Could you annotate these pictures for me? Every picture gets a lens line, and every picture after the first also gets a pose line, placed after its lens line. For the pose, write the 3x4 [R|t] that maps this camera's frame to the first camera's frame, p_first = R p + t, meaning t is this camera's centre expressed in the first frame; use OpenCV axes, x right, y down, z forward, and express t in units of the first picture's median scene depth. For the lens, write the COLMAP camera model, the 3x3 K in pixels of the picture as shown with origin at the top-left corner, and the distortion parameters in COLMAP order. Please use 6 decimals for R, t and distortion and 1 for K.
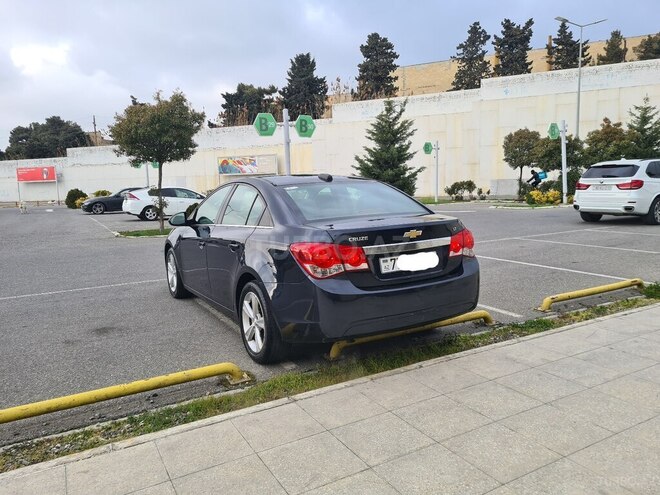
lens RADIAL K [[489.9, 0, 329.2], [0, 489.9, 242.7], [0, 0, 1]] dist [0.062380, -0.040239]
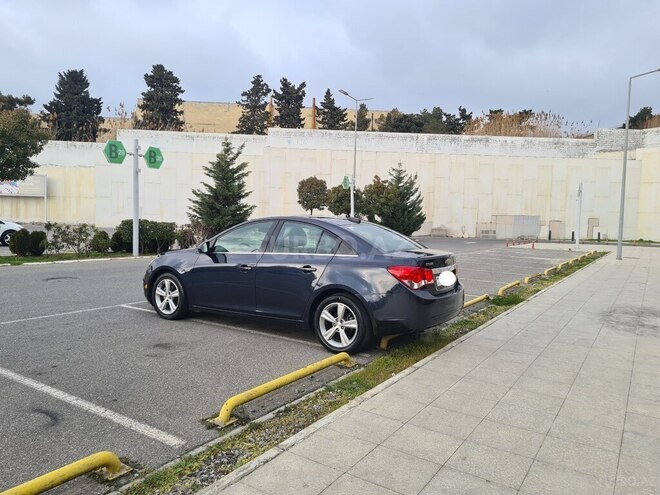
lens RADIAL K [[488.6, 0, 322.9], [0, 488.6, 245.7], [0, 0, 1]] dist [0.063560, -0.033147]
pose [[0.890184, 0.028169, 0.454730, -0.169926], [0.000099, 0.998075, -0.062020, 0.005483], [-0.455601, 0.055254, 0.888467, -0.041471]]
